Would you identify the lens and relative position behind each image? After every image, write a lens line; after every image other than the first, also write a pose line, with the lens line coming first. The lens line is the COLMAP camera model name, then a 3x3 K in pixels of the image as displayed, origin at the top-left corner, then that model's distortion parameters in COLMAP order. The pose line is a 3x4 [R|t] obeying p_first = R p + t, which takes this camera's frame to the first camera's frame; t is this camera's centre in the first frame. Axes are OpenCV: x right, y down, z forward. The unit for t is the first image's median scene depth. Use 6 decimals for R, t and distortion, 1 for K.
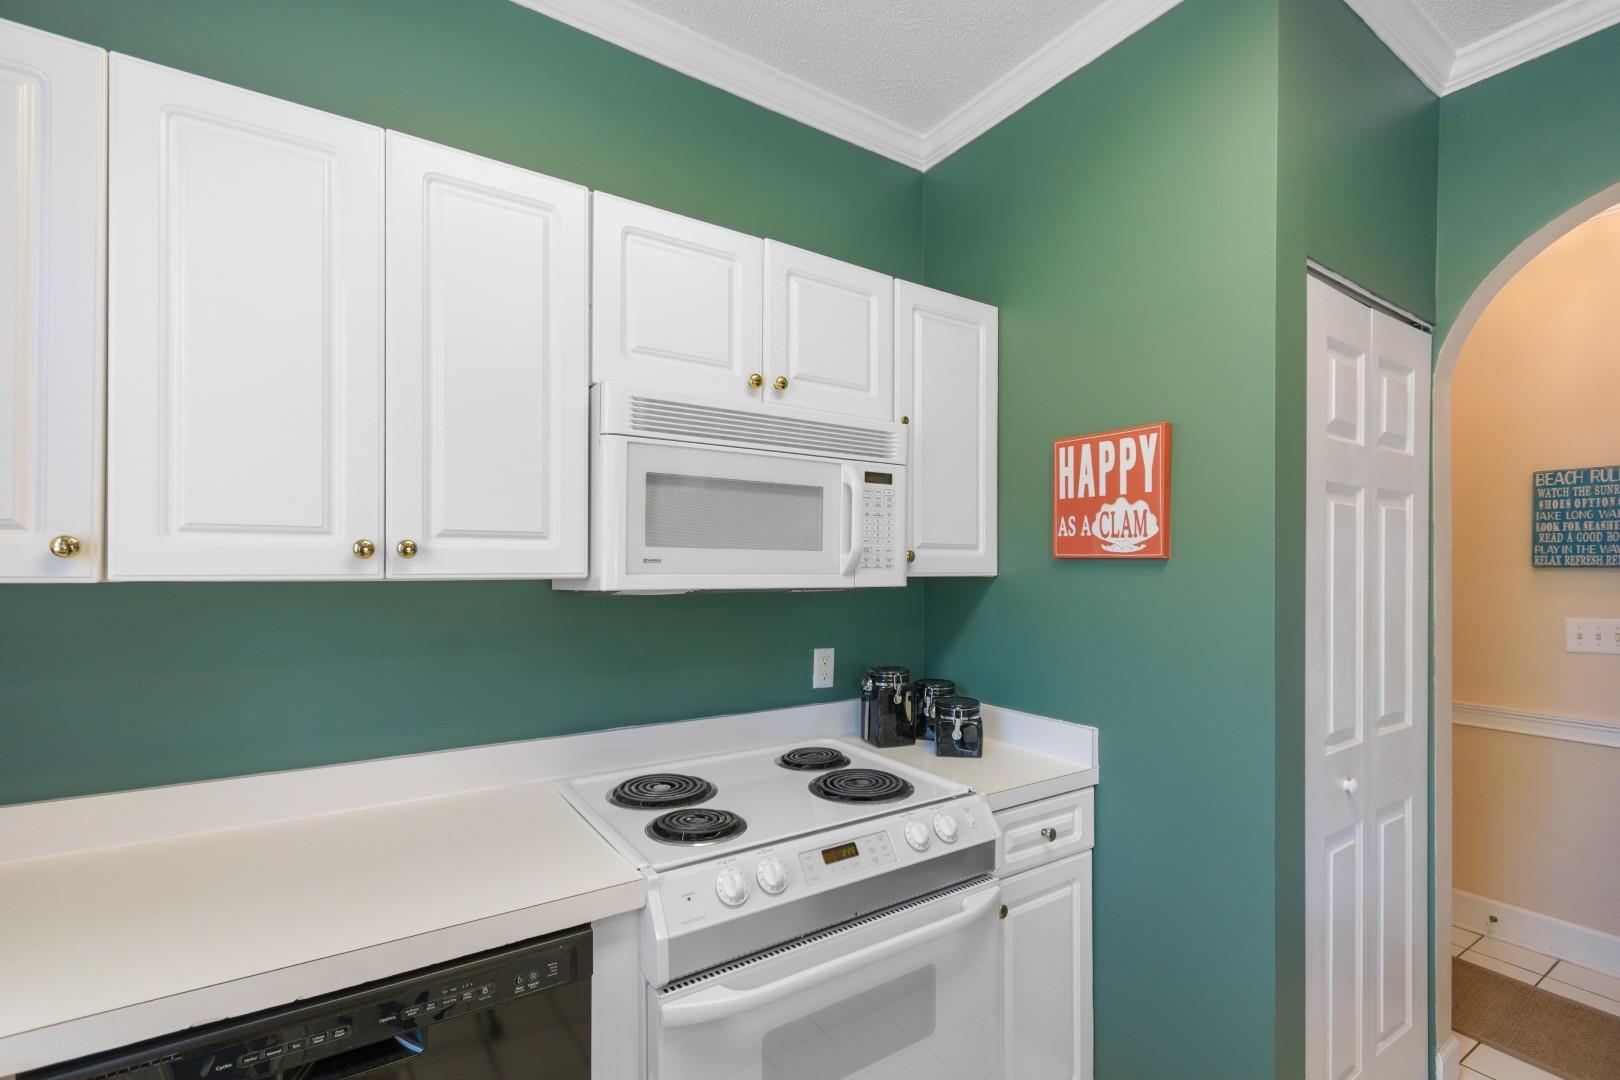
lens RADIAL K [[728.6, 0, 817.8], [0, 728.6, 557.5], [0, 0, 1]] dist [0.001694, -0.000081]
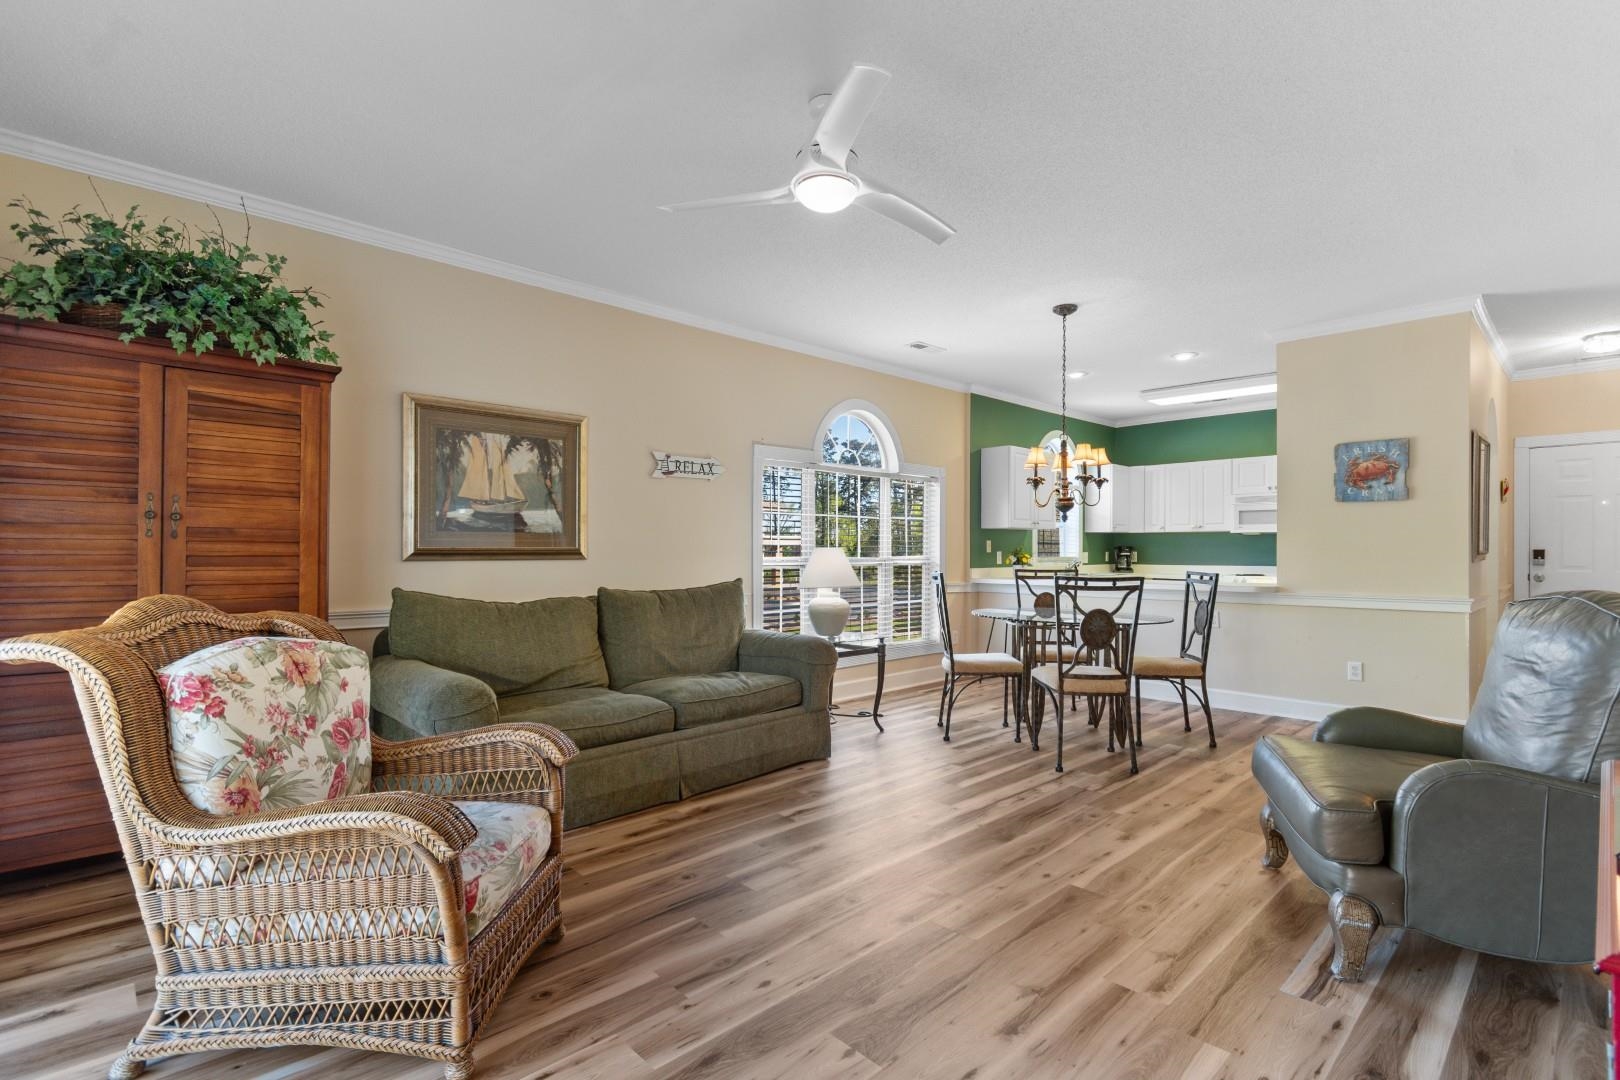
lens RADIAL K [[763.9, 0, 810.3], [0, 763.9, 550.3], [0, 0, 1]] dist [0.002786, 0.000415]
pose [[0.168803, -0.009337, -0.985606, 4.274523], [0.001943, 0.999956, -0.009140, 0.195933], [0.985648, -0.000372, 0.168814, -2.729629]]
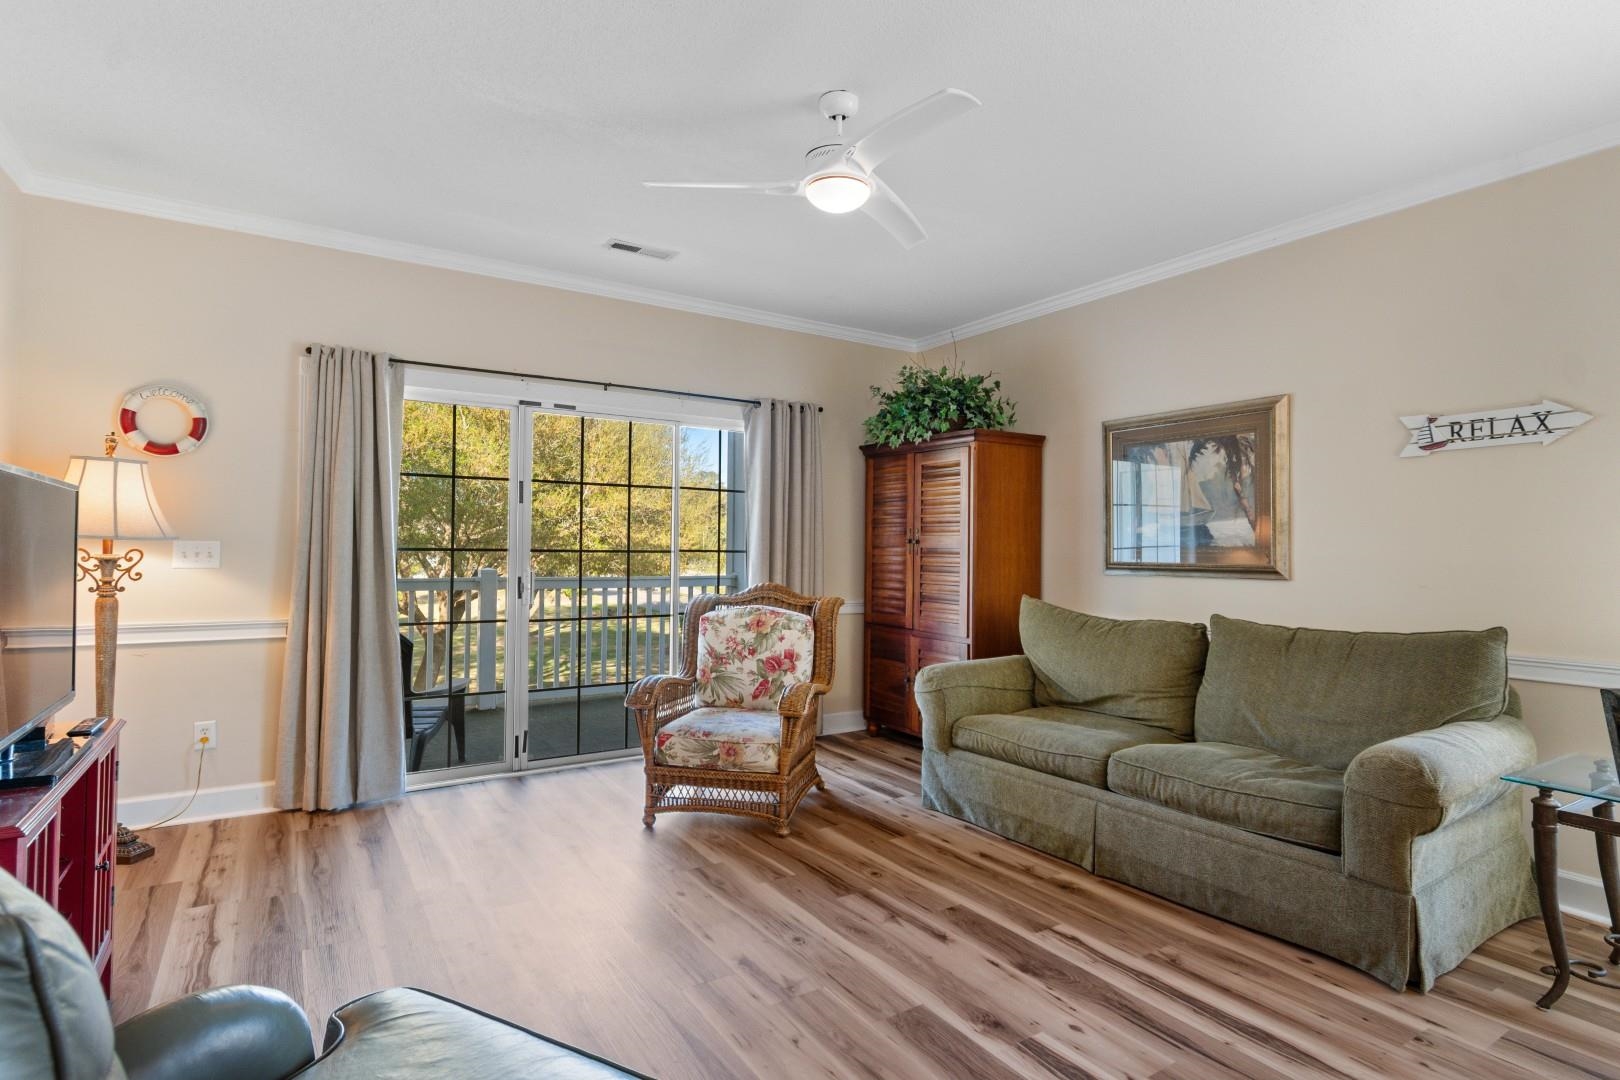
lens RADIAL K [[822.0, 0, 815.8], [0, 822.0, 539.7], [0, 0, 1]] dist [0.000172, -0.000482]
pose [[-0.999635, -0.018663, 0.019558, 2.614226], [-0.018965, 0.999702, -0.015355, 0.146858], [-0.019265, -0.015720, -0.999691, -0.692385]]
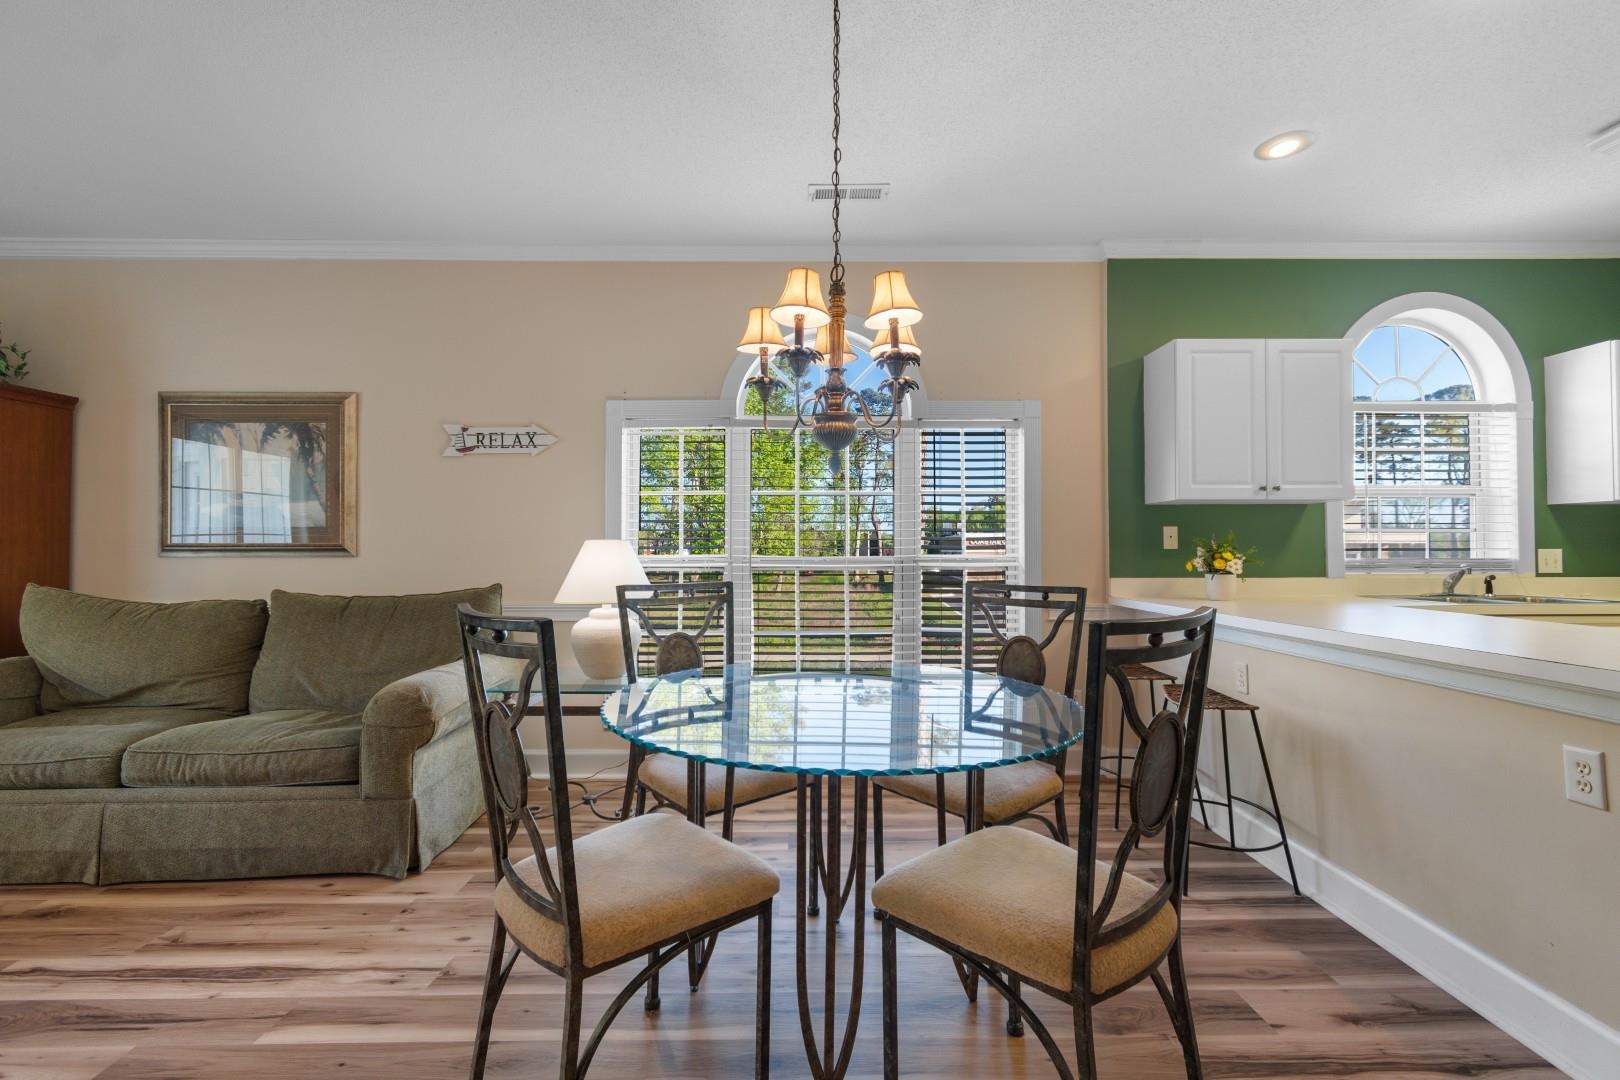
lens RADIAL K [[707.7, 0, 814.4], [0, 707.7, 539.6], [0, 0, 1]] dist [0.000557, -0.000704]
pose [[-0.549775, -0.022309, -0.835015, 2.406340], [-0.003217, 0.999692, -0.024591, 0.197708], [0.835306, -0.010834, -0.549678, -0.564306]]
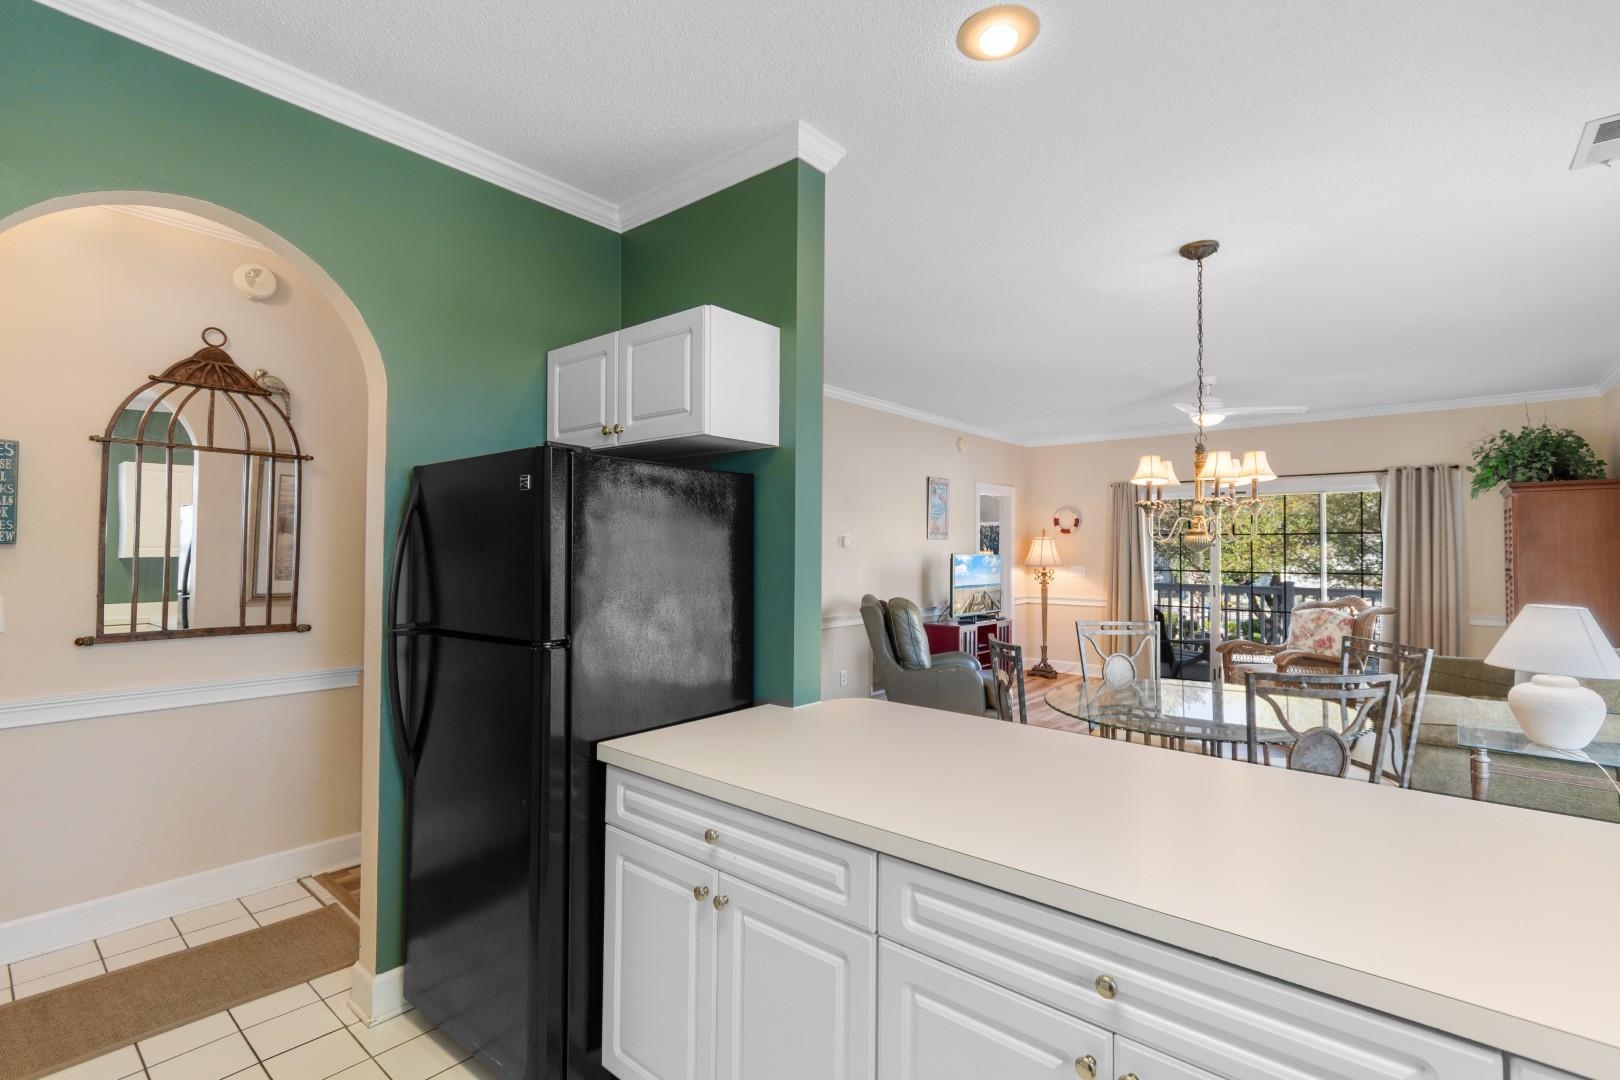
lens RADIAL K [[741.2, 0, 806.7], [0, 741.2, 546.4], [0, 0, 1]] dist [0.002408, 0.000332]
pose [[-0.273050, -0.005371, 0.961985, -0.247964], [-0.009173, 0.999953, 0.002979, 0.005251], [-0.961956, -0.008011, -0.273086, 0.387571]]
